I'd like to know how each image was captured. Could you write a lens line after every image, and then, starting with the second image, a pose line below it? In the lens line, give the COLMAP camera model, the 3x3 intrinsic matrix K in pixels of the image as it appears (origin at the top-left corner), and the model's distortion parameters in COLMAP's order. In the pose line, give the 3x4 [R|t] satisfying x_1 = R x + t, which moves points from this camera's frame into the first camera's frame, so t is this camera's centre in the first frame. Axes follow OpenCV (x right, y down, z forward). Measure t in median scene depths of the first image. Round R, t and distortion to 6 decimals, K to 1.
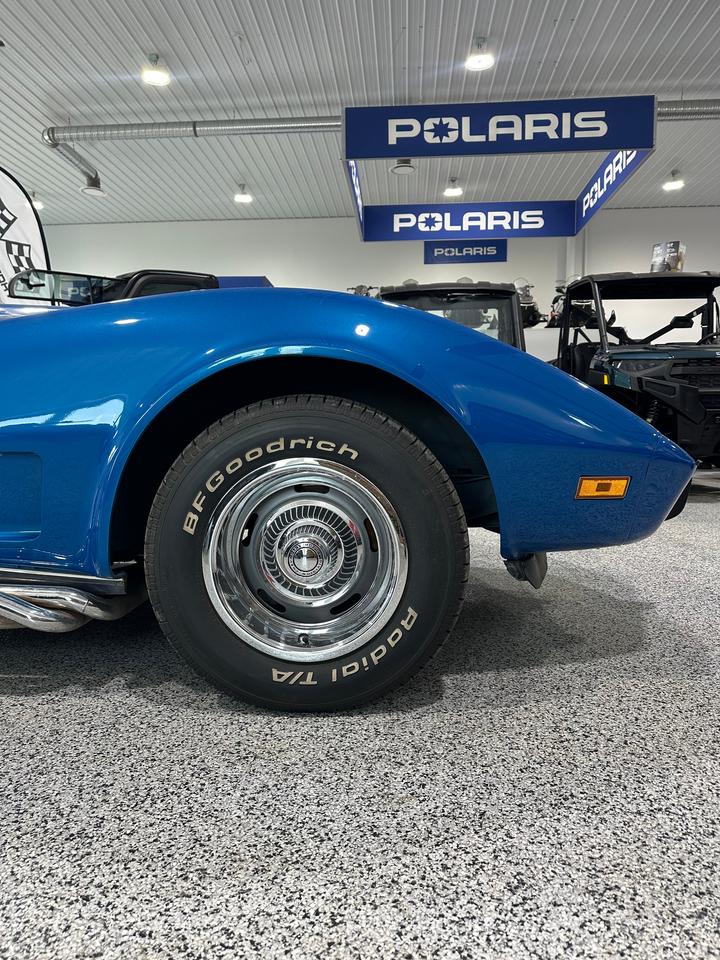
lens RADIAL K [[678.8, 0, 360.0], [0, 678.8, 480.0], [0, 0, 1]] dist [0.032028, -0.002945]
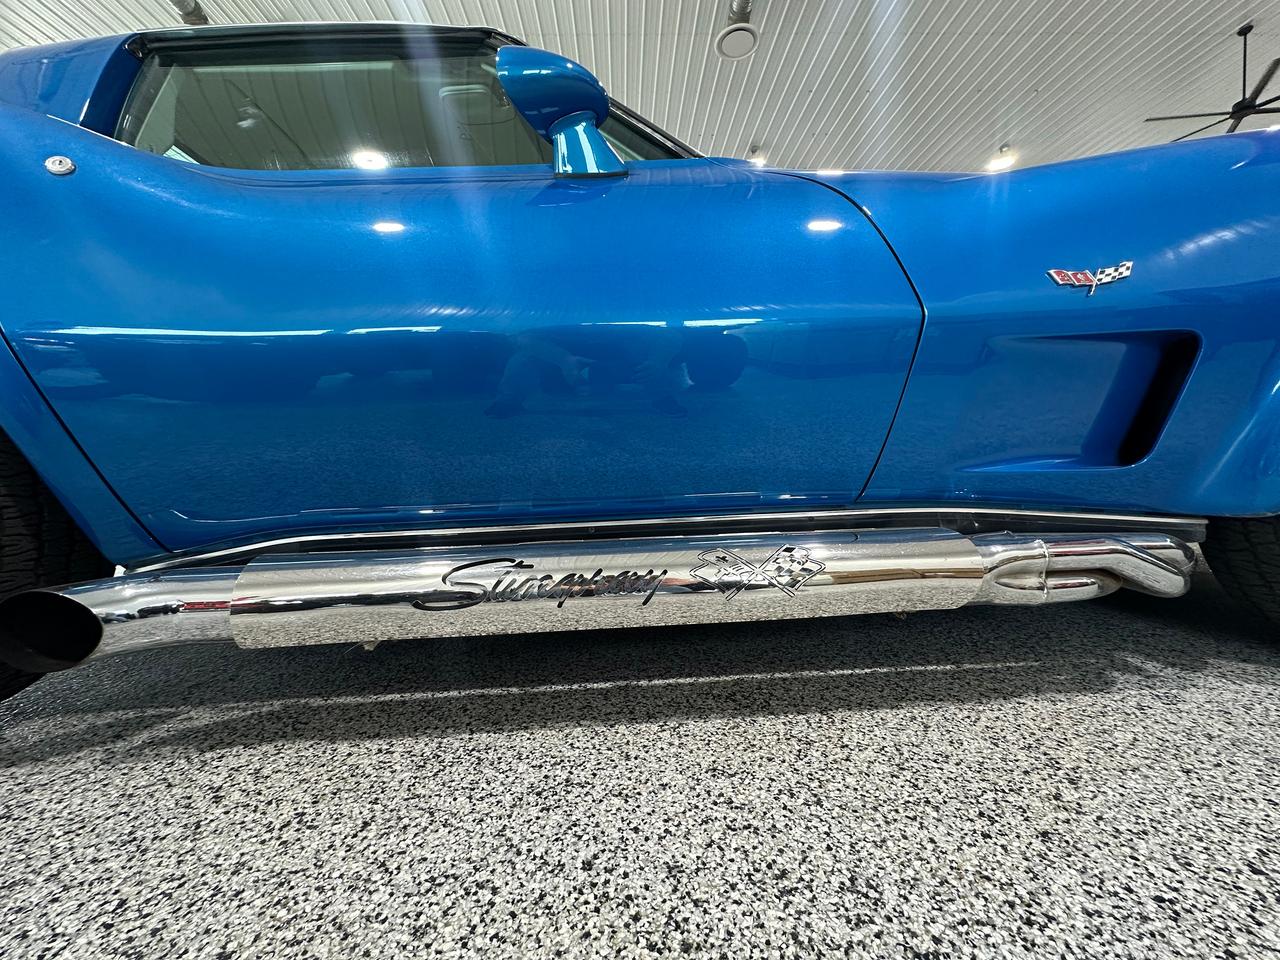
lens RADIAL K [[506.1, 0, 640.0], [0, 506.1, 480.0], [0, 0, 1]] dist [-0.002176, -0.000007]
pose [[0.995882, -0.037994, 0.082316, -1.015517], [0.042004, 0.997986, -0.047541, 0.111583], [-0.080344, 0.050803, 0.995472, 0.541887]]
